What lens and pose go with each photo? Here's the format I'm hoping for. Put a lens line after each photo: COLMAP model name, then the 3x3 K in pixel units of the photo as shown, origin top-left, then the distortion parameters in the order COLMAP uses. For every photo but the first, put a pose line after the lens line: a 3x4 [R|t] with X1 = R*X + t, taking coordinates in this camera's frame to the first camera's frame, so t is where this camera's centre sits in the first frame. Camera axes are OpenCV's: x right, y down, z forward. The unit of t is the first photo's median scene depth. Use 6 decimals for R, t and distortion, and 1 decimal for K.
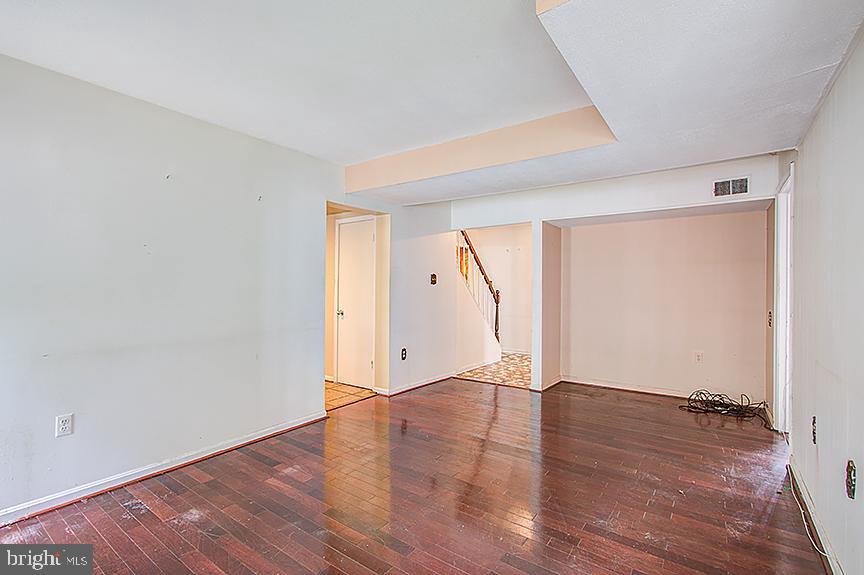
lens RADIAL K [[396.1, 0, 426.3], [0, 396.1, 288.6], [0, 0, 1]] dist [-0.003458, 0.004720]
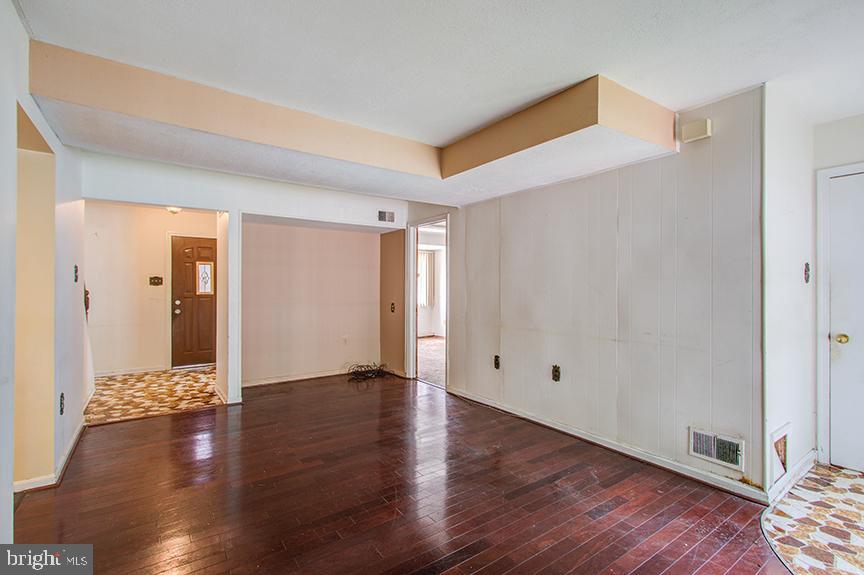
lens RADIAL K [[396.1, 0, 427.2], [0, 396.1, 287.7], [0, 0, 1]] dist [-0.003458, 0.004720]
pose [[0.312716, -0.006367, 0.949825, -0.525261], [-0.001131, 0.999974, 0.007076, -0.009344], [-0.949846, -0.003287, 0.312701, 0.400669]]
